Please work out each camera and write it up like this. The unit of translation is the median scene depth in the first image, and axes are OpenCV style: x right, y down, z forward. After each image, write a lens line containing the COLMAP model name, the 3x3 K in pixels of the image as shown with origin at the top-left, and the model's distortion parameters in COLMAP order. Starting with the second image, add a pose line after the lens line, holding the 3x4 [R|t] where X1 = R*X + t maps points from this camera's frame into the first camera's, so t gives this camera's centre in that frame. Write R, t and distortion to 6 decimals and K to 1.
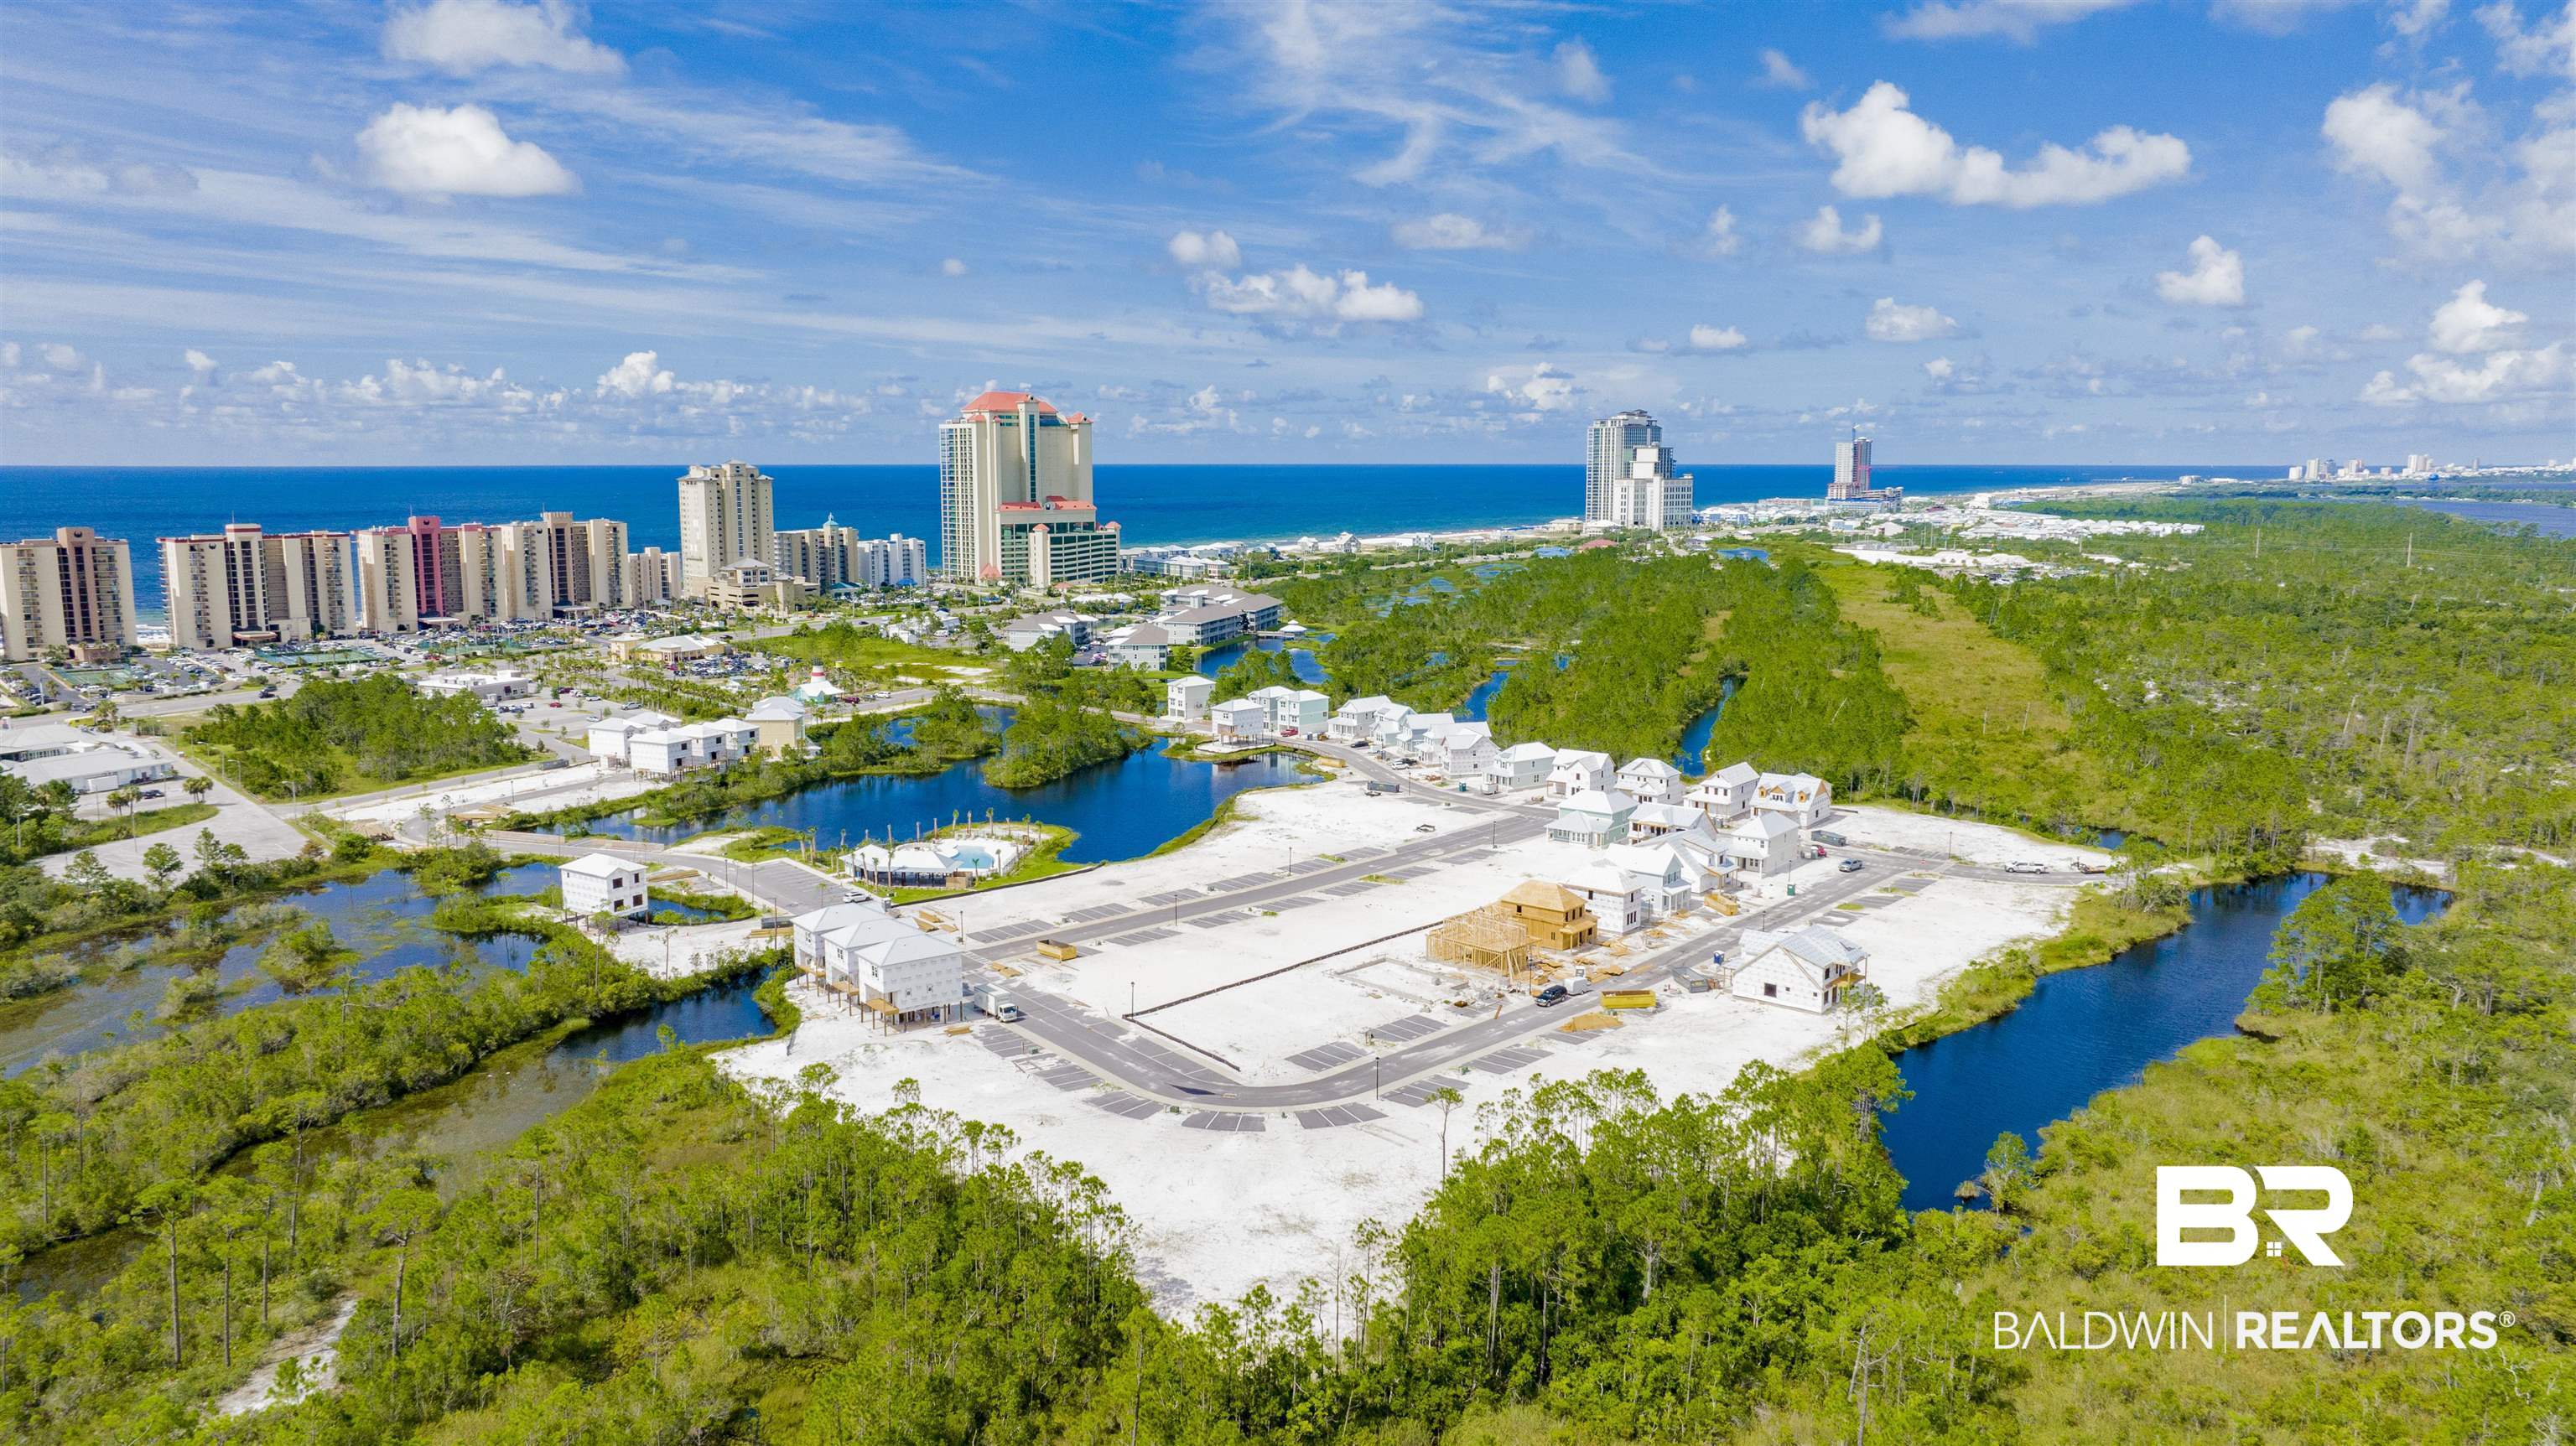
lens RADIAL K [[1818.3, 0, 1302.6], [0, 1818.3, 737.5], [0, 0, 1]] dist [-0.031982, 0.057267]
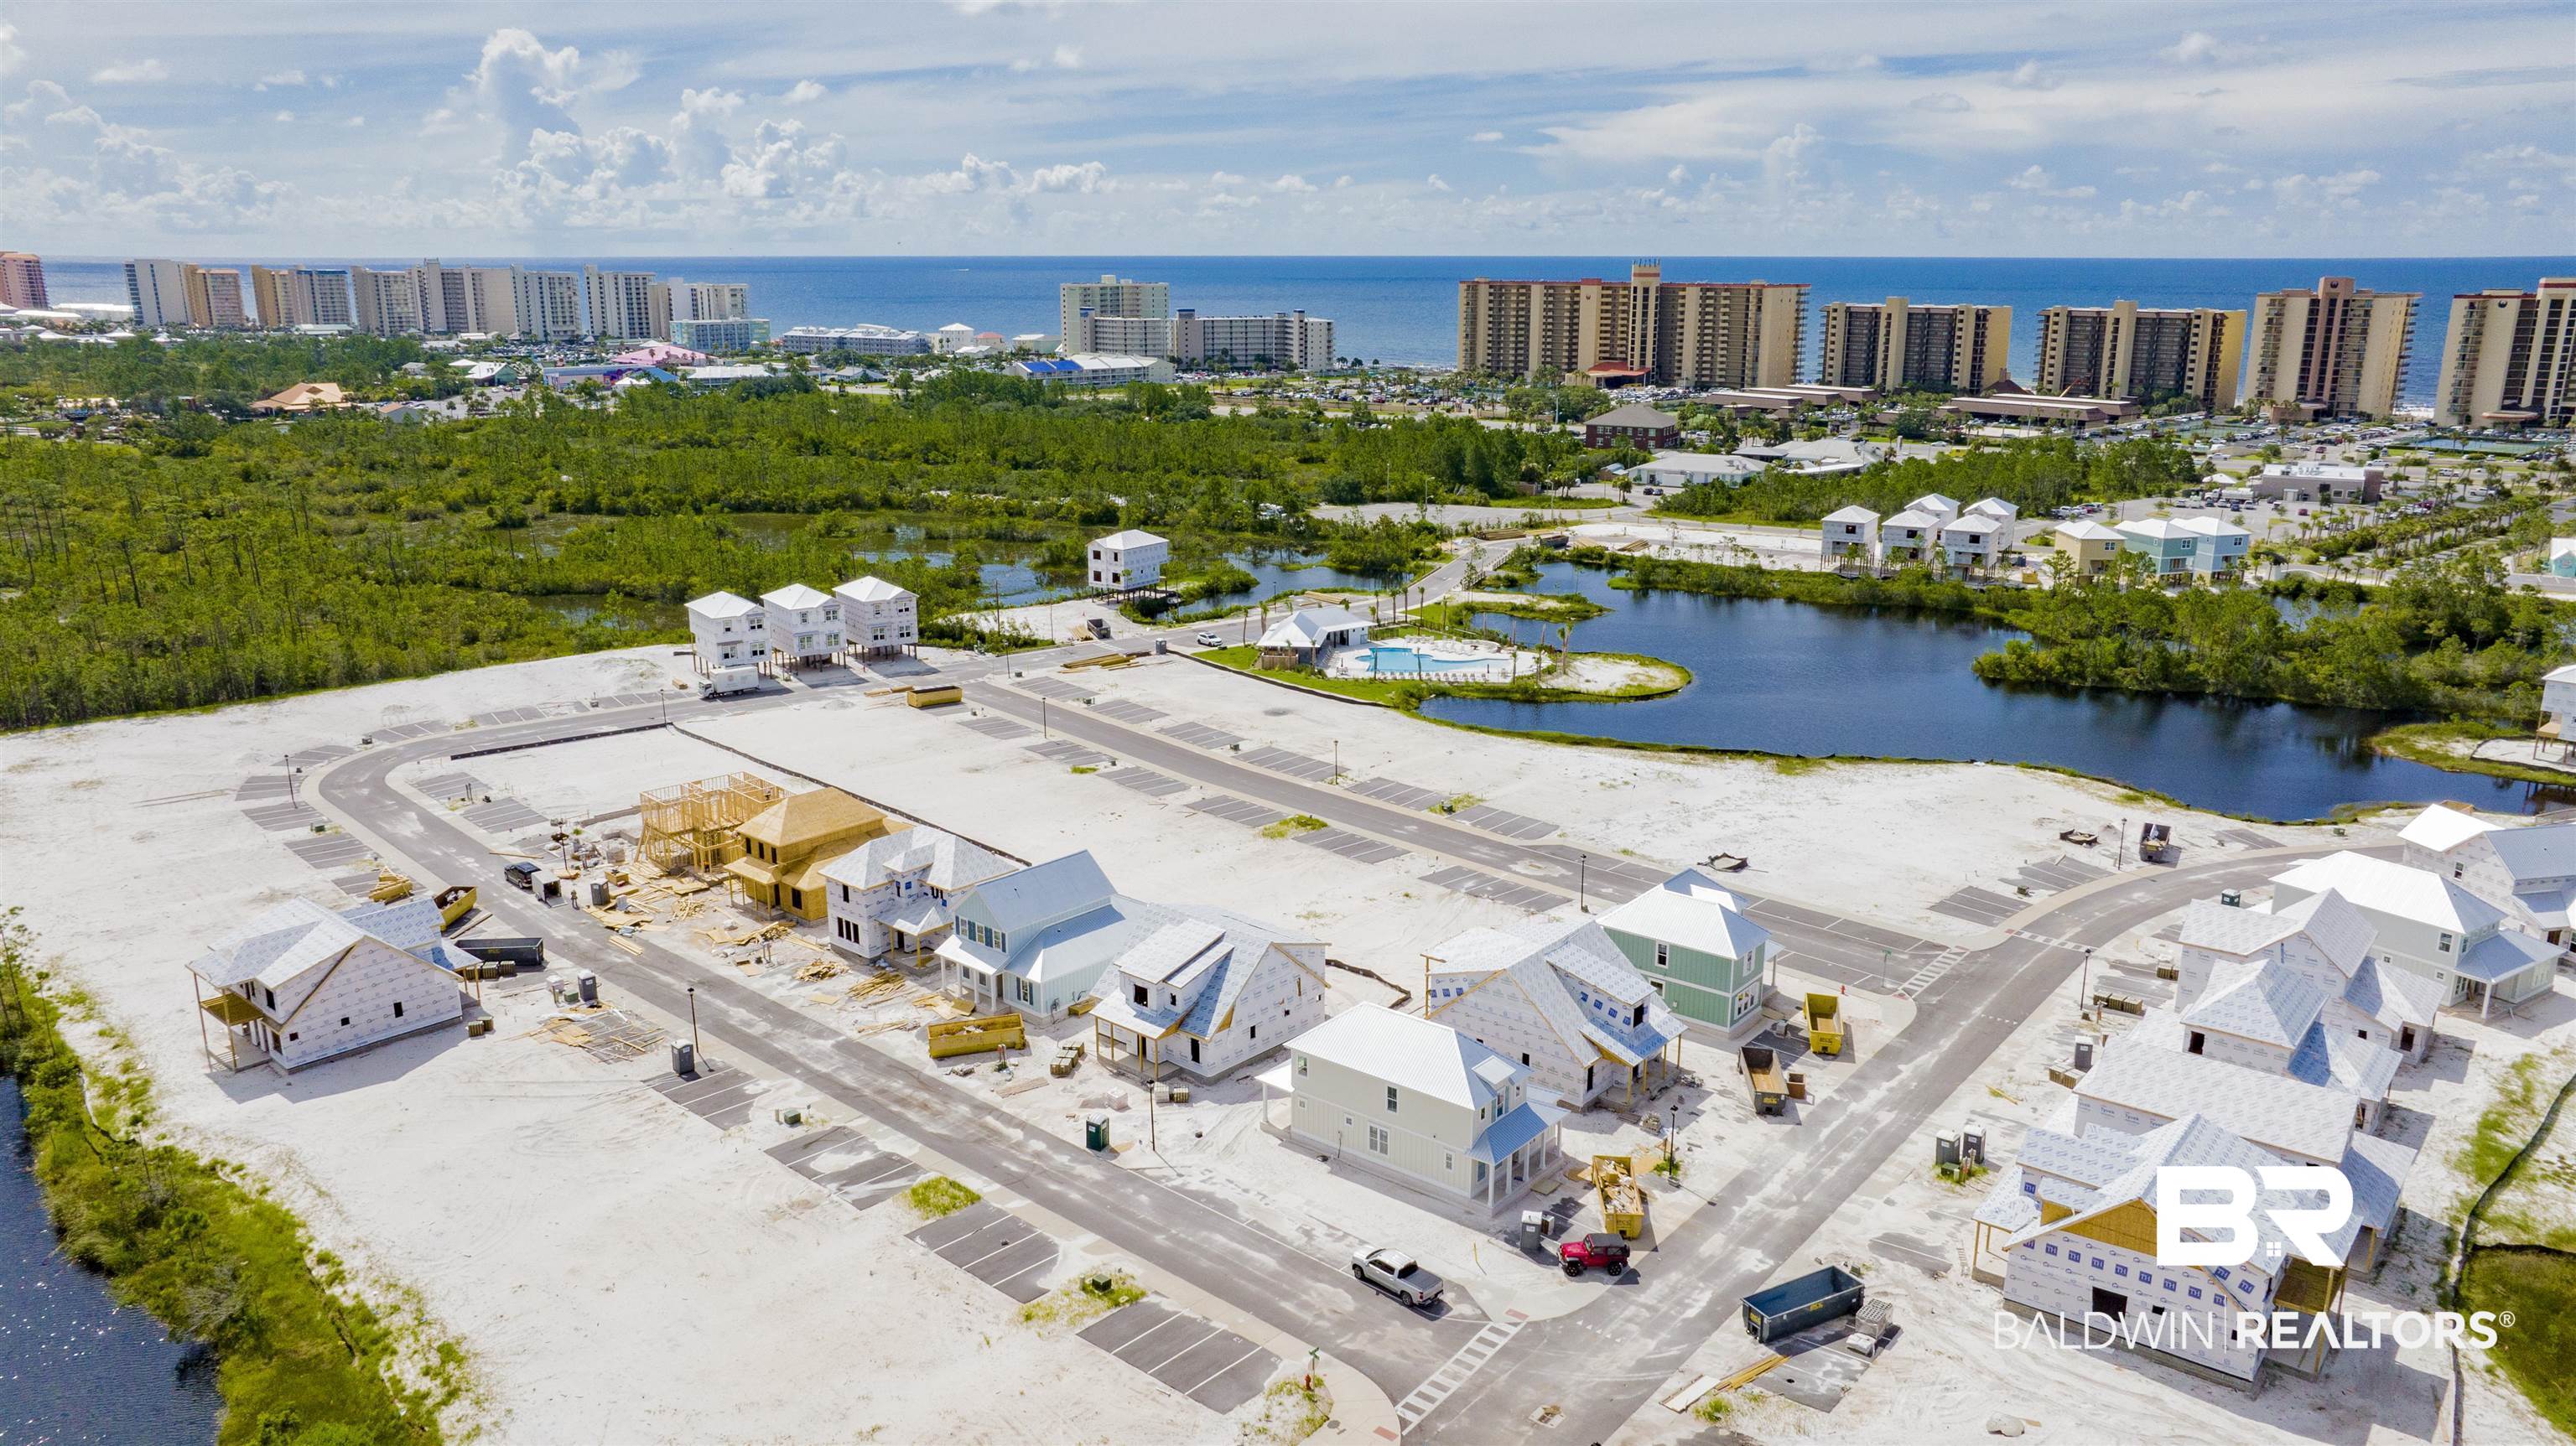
lens RADIAL K [[1829.8, 0, 1288.0], [0, 1829.8, 723.0], [0, 0, 1]] dist [-0.031451, 0.044739]
pose [[-0.047555, 0.250565, -0.966931, 0.311243], [-0.152297, 0.954890, 0.254935, -0.053472], [0.987190, 0.159384, -0.007250, 0.511623]]
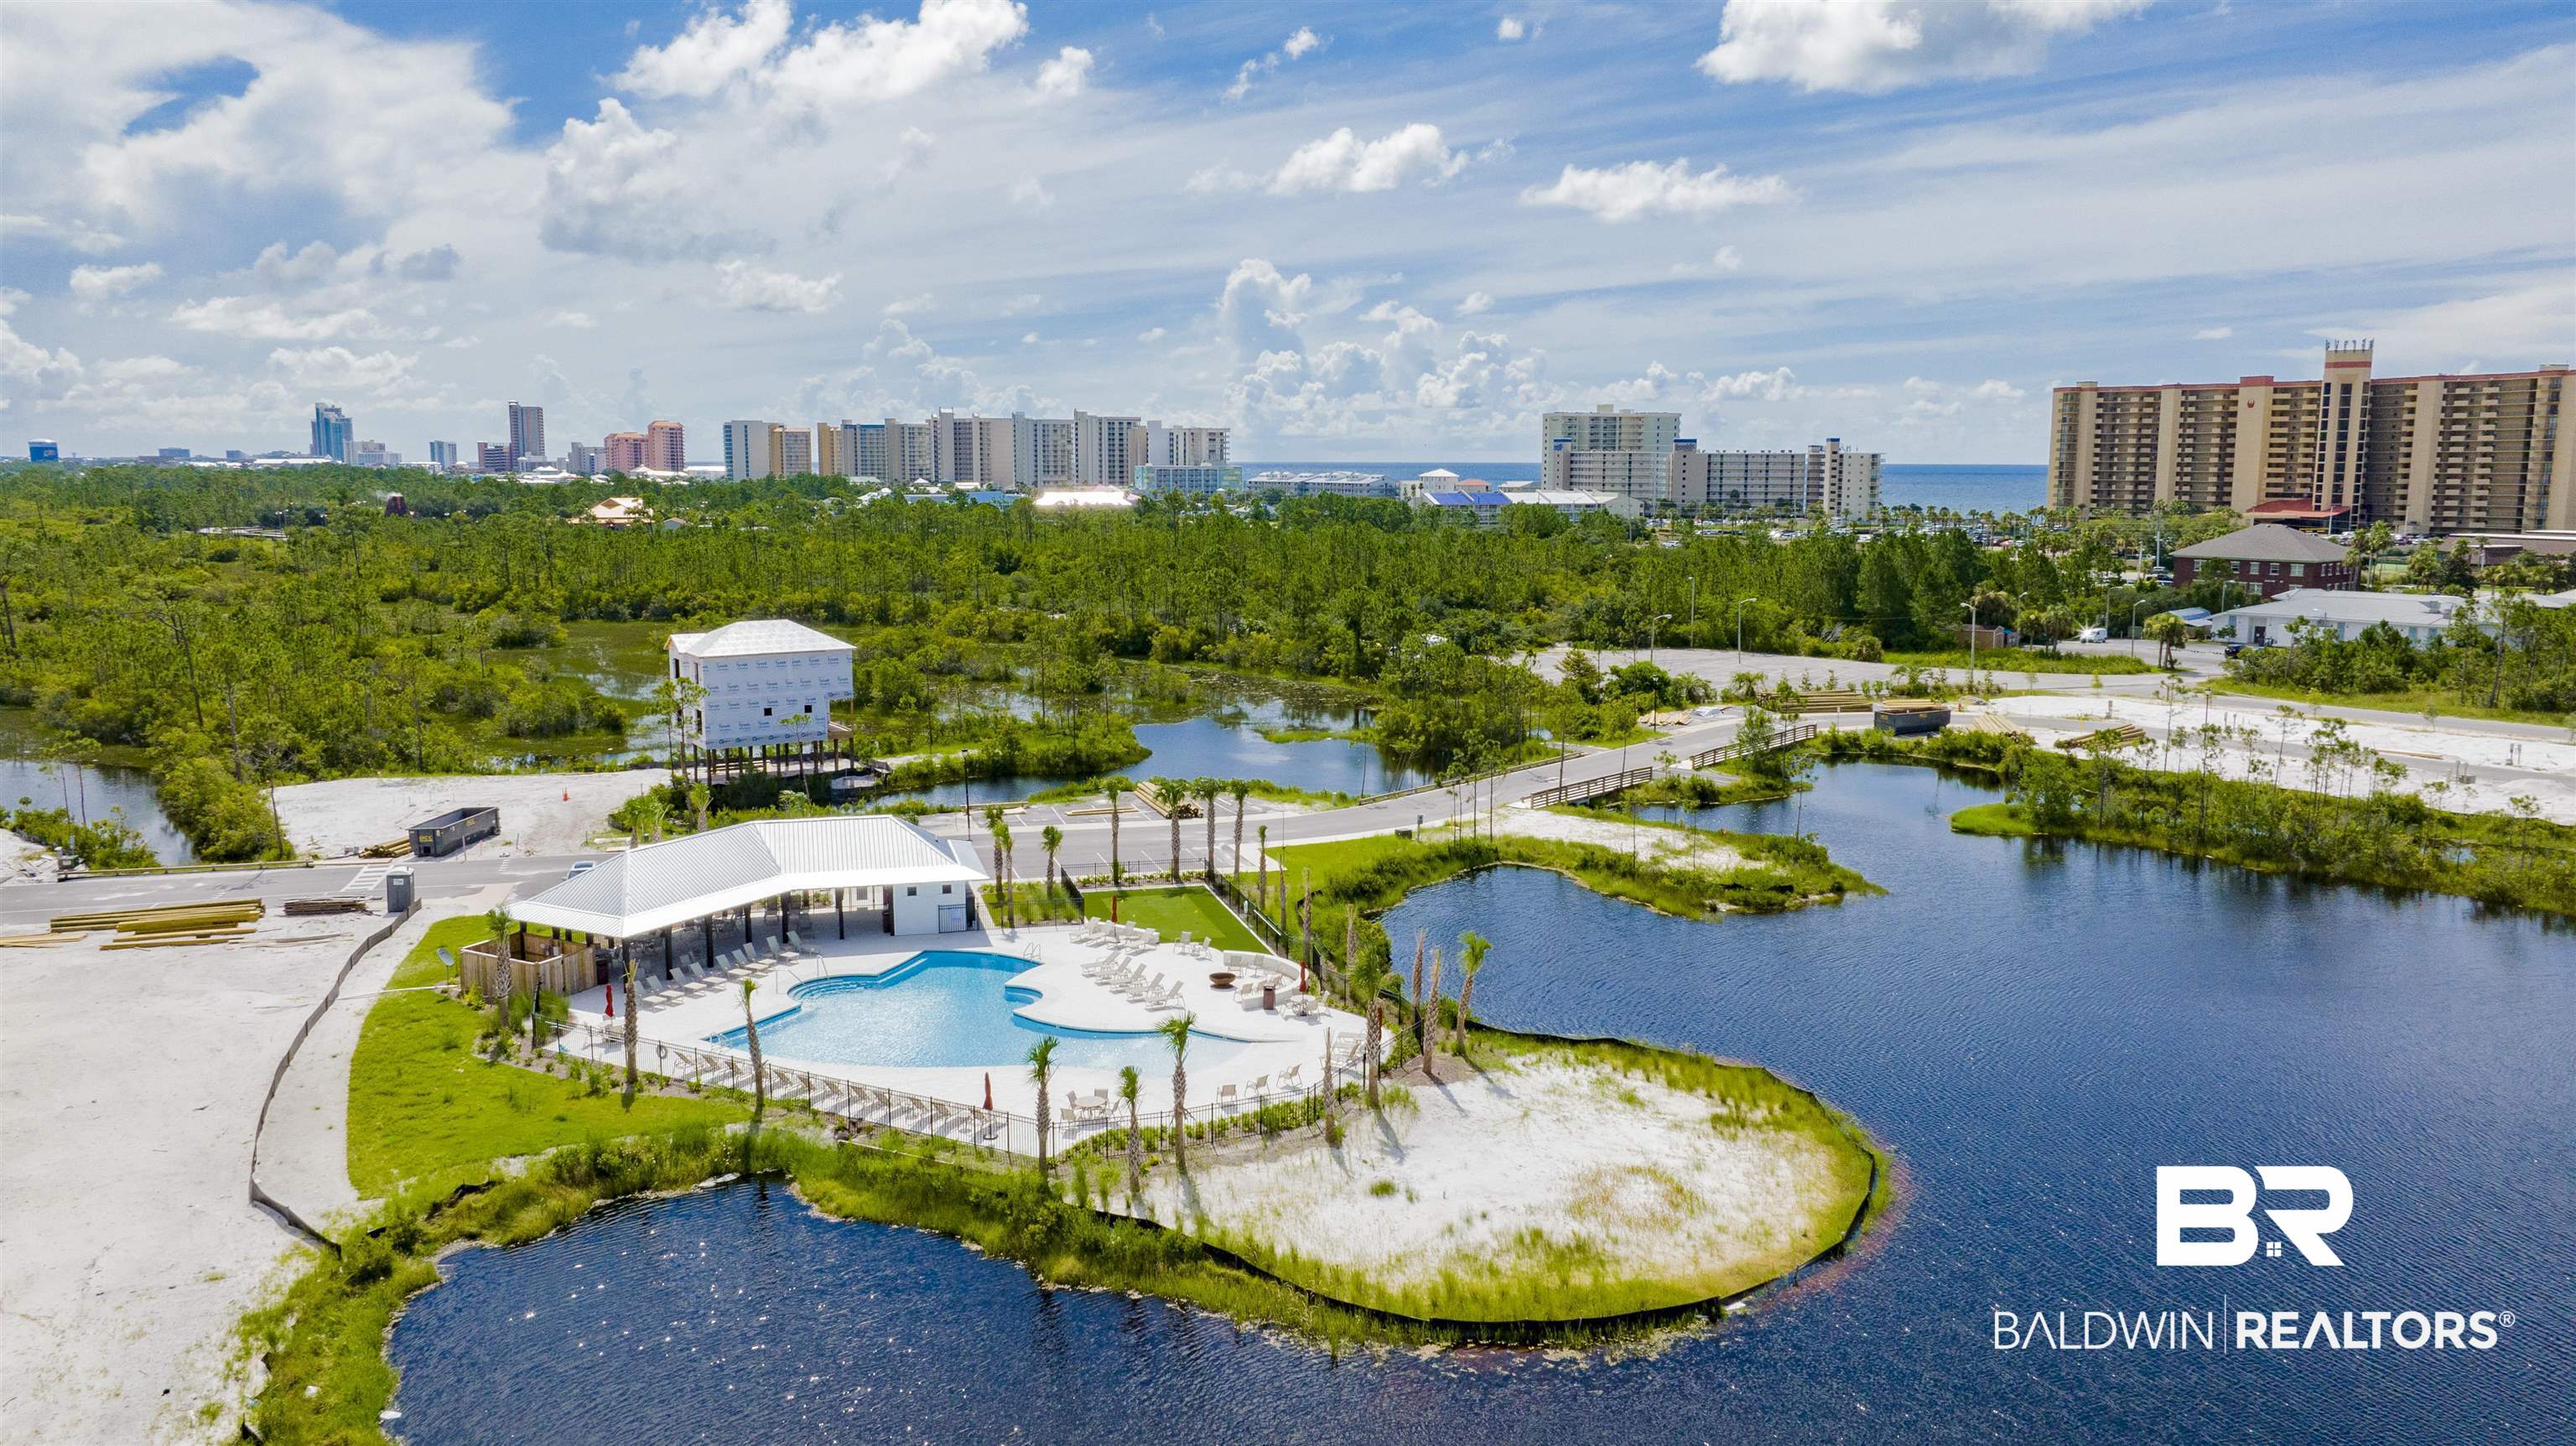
lens RADIAL K [[1821.9, 0, 1291.9], [0, 1821.9, 779.0], [0, 0, 1]] dist [-0.024315, 0.039850]
pose [[-0.406248, 0.153818, -0.900723, -0.002818], [-0.143021, 0.962877, 0.228938, -0.011075], [0.902501, 0.221828, -0.369167, 0.599420]]
